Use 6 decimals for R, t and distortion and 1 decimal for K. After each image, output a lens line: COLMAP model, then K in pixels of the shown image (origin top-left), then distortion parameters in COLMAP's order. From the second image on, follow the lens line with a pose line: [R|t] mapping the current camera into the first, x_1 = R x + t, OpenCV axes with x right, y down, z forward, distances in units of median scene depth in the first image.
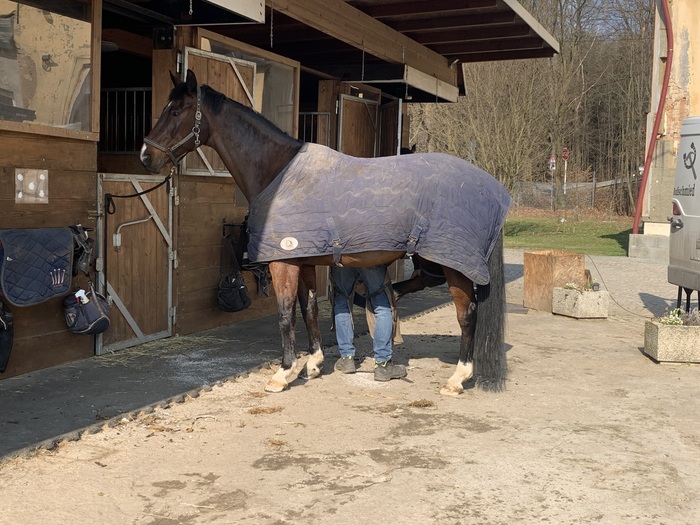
lens RADIAL K [[862.1, 0, 349.7], [0, 862.1, 266.5], [0, 0, 1]] dist [0.014695, 0.000000]
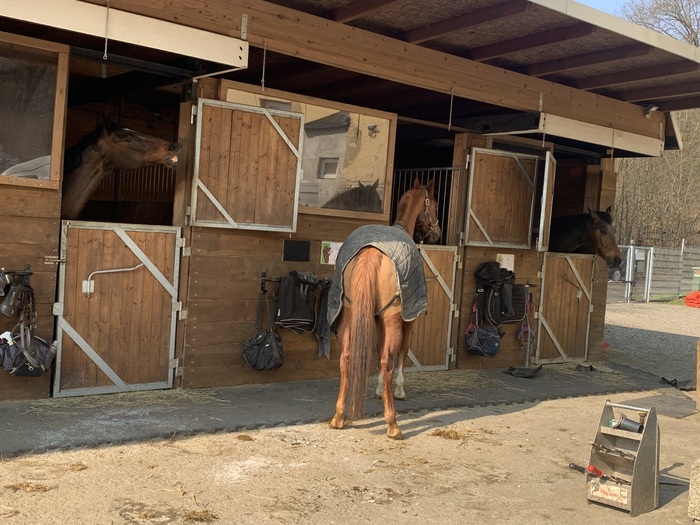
lens RADIAL K [[778.3, 0, 350.1], [0, 778.3, 257.5], [0, 0, 1]] dist [0.013015, 0.000000]
pose [[0.869892, 0.048135, -0.490888, 0.402212], [-0.086262, 0.994735, -0.055323, -0.036401], [0.485641, 0.090470, 0.869464, 0.312874]]
